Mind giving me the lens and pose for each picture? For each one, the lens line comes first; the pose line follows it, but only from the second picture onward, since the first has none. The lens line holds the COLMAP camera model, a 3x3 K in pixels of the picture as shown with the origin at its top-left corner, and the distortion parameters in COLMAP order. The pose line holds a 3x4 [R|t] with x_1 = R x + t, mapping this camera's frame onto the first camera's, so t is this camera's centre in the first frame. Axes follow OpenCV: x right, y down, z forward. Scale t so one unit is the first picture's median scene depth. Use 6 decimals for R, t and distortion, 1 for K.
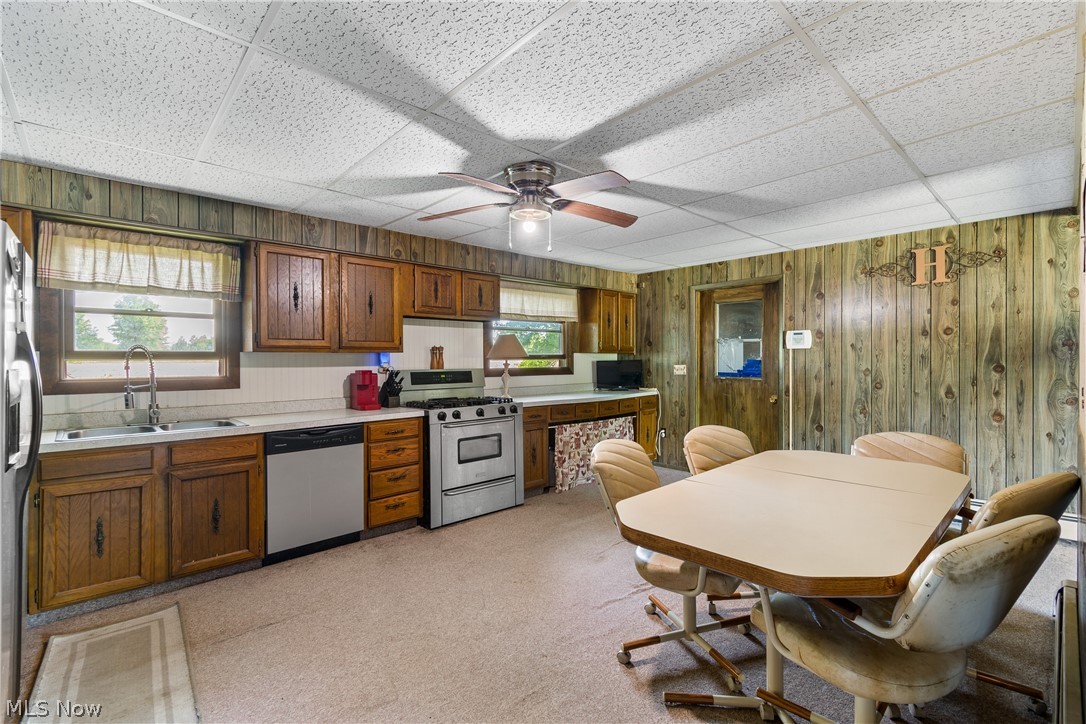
lens RADIAL K [[487.6, 0, 552.6], [0, 487.6, 361.4], [0, 0, 1]] dist [-0.000131, 0.000041]
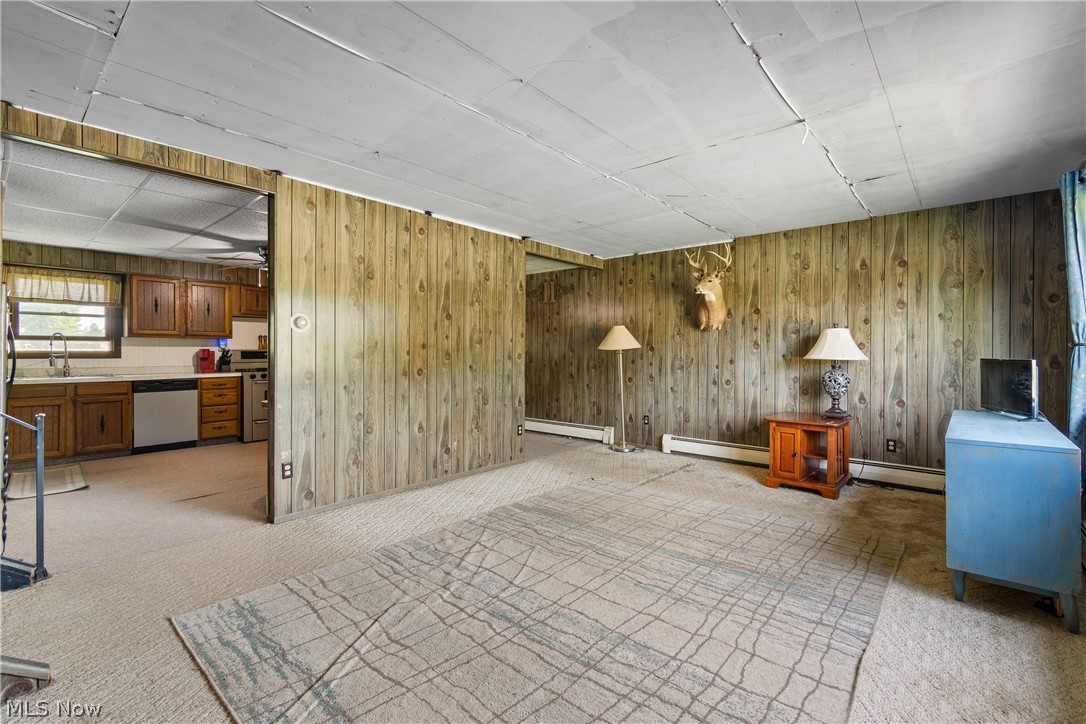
lens RADIAL K [[485.9, 0, 548.2], [0, 485.9, 354.4], [0, 0, 1]] dist [0.000020, -0.000291]
pose [[0.995200, 0.008059, 0.097527, 0.683061], [-0.008564, 0.999952, 0.004755, 0.020976], [-0.097484, -0.005567, 0.995222, -0.842652]]
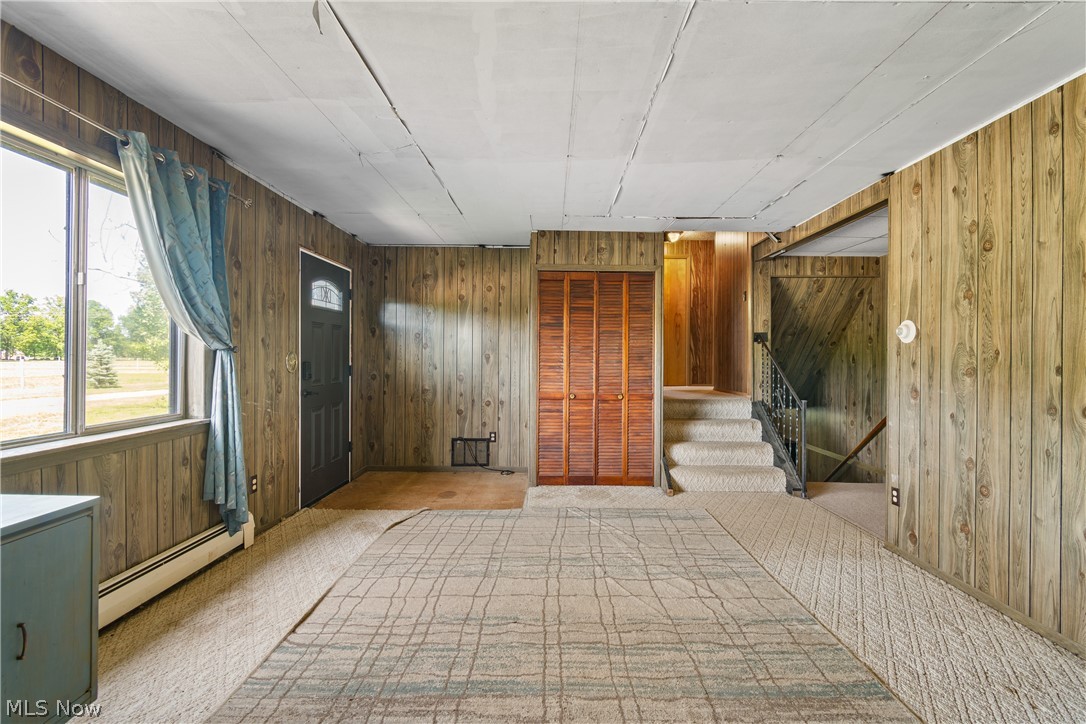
lens RADIAL K [[480.7, 0, 556.7], [0, 480.7, 357.0], [0, 0, 1]] dist [-0.001173, -0.000632]
pose [[-0.682109, 0.000163, -0.731251, 1.313554], [-0.003325, 0.999989, 0.003324, 0.009615], [0.731243, 0.004698, -0.682101, 0.322322]]
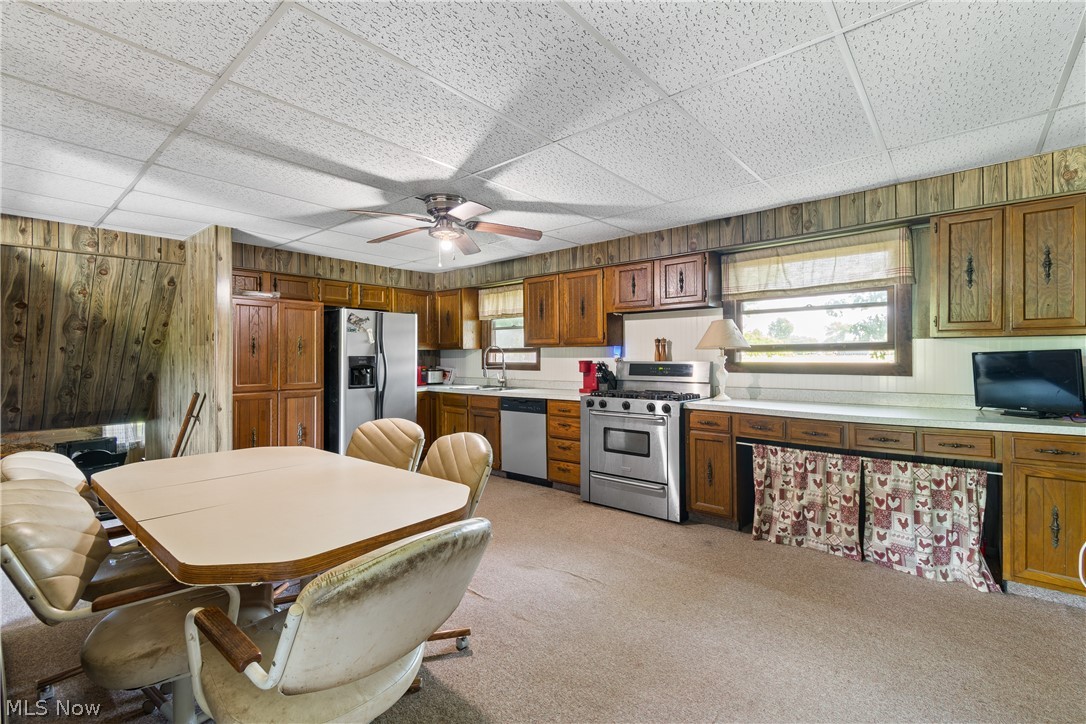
lens RADIAL K [[480.7, 0, 556.7], [0, 480.7, 357.0], [0, 0, 1]] dist [-0.001173, -0.000632]
pose [[0.116880, 0.007257, -0.993119, 0.920573], [0.001108, 0.999972, 0.007437, -0.000371], [0.993145, -0.001970, 0.116869, 0.867370]]
